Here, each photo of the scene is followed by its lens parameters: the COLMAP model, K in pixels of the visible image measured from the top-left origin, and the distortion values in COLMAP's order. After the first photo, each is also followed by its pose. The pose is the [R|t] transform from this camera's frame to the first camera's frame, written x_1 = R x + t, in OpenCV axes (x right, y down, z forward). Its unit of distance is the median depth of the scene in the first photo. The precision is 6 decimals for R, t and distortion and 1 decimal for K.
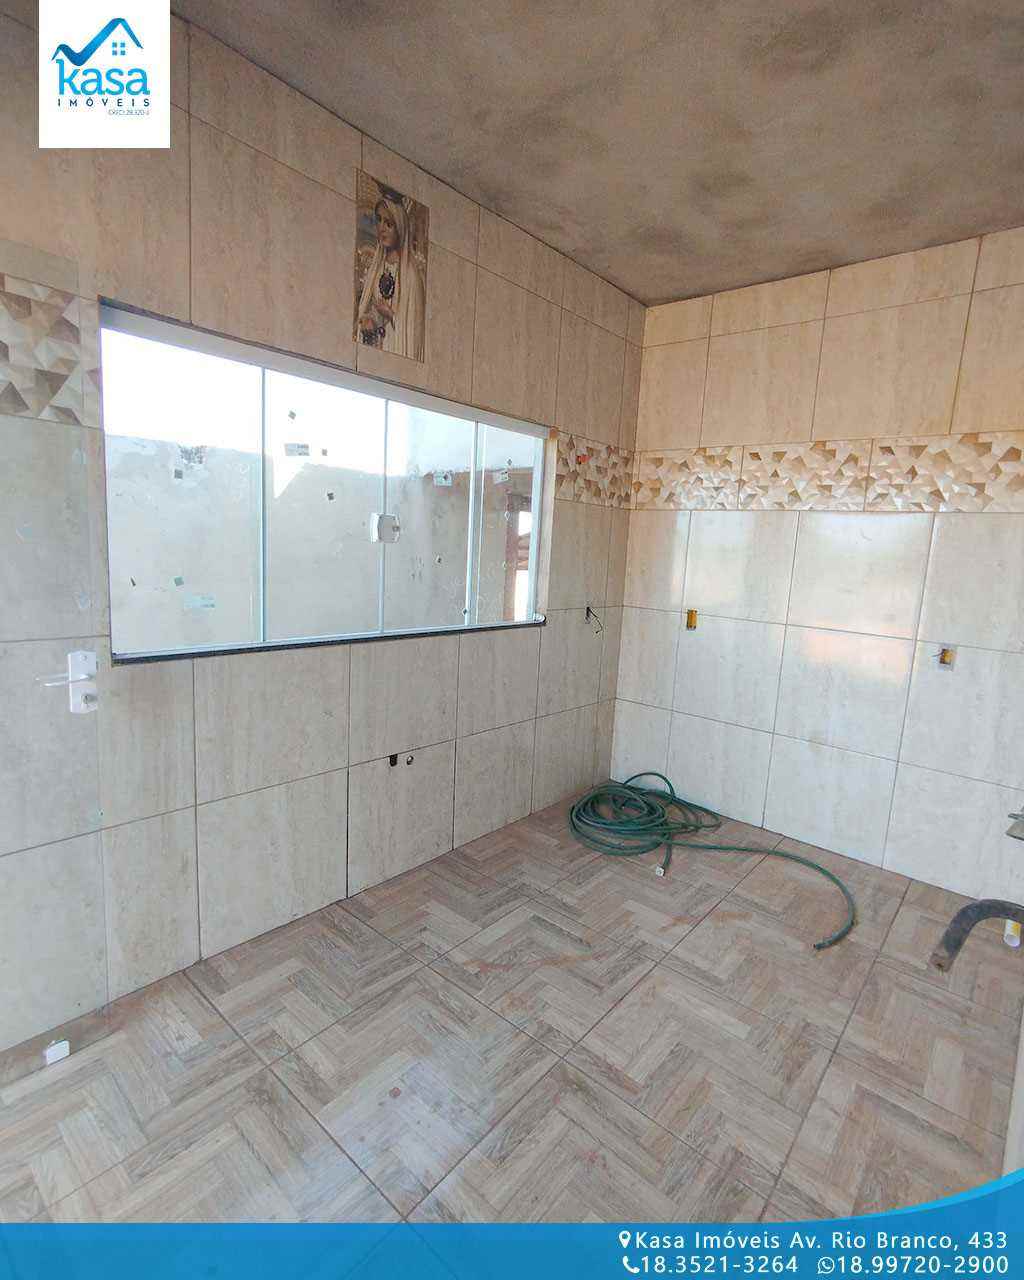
lens RADIAL K [[645.5, 0, 512.0], [0, 645.5, 640.0], [0, 0, 1]] dist [-0.025887, 0.028176]
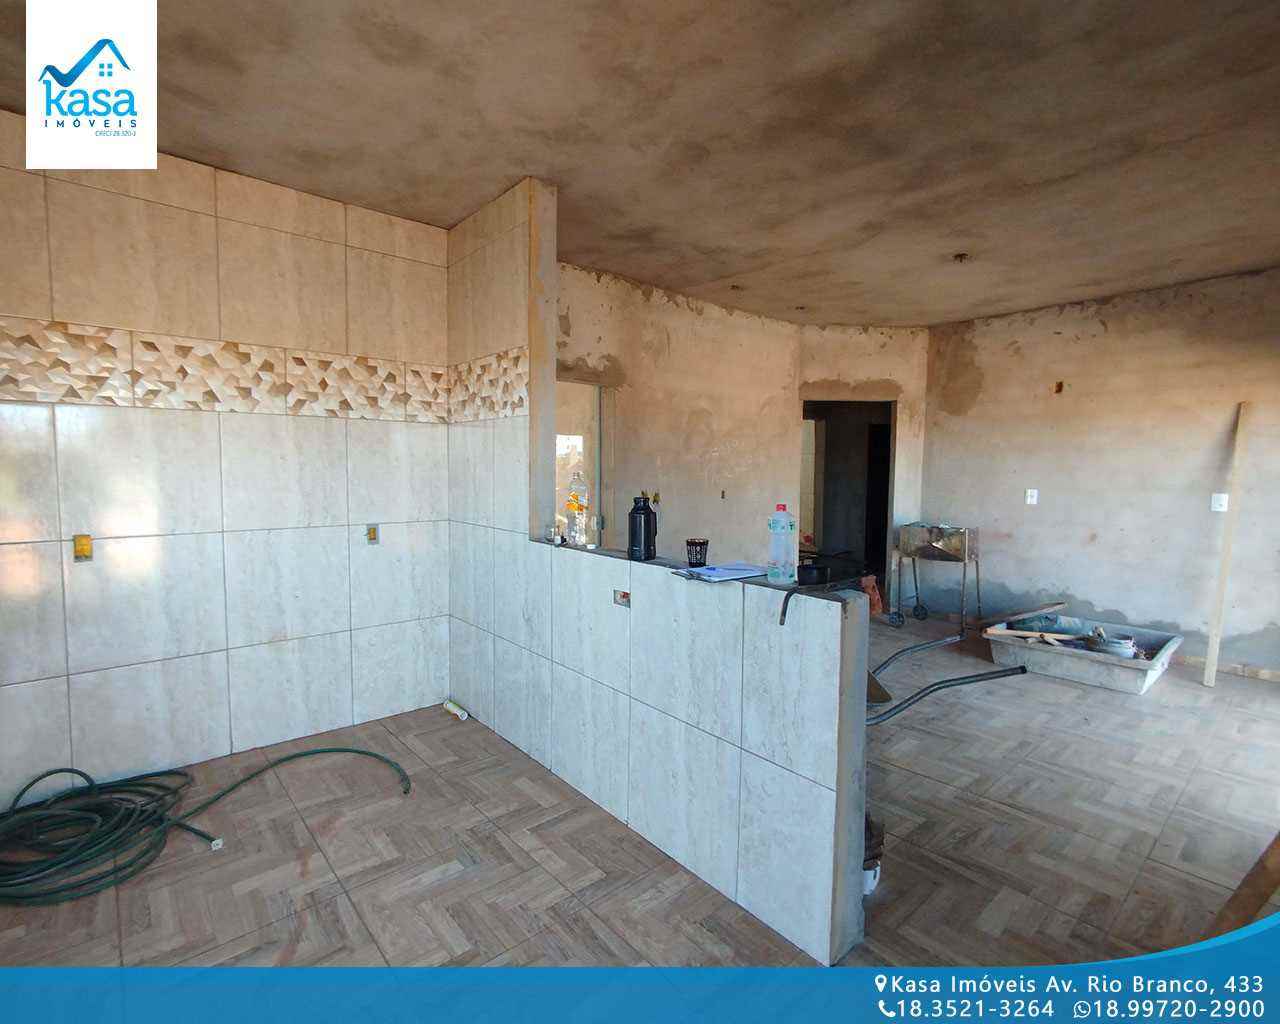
lens RADIAL K [[645.5, 0, 635.5], [0, 645.5, 518.2], [0, 0, 1]] dist [-0.025887, 0.028176]
pose [[0.135360, -0.130450, 0.982171, -0.451138], [0.151857, 0.982314, 0.109540, -0.059965], [-0.979090, 0.134322, 0.152776, 0.288325]]
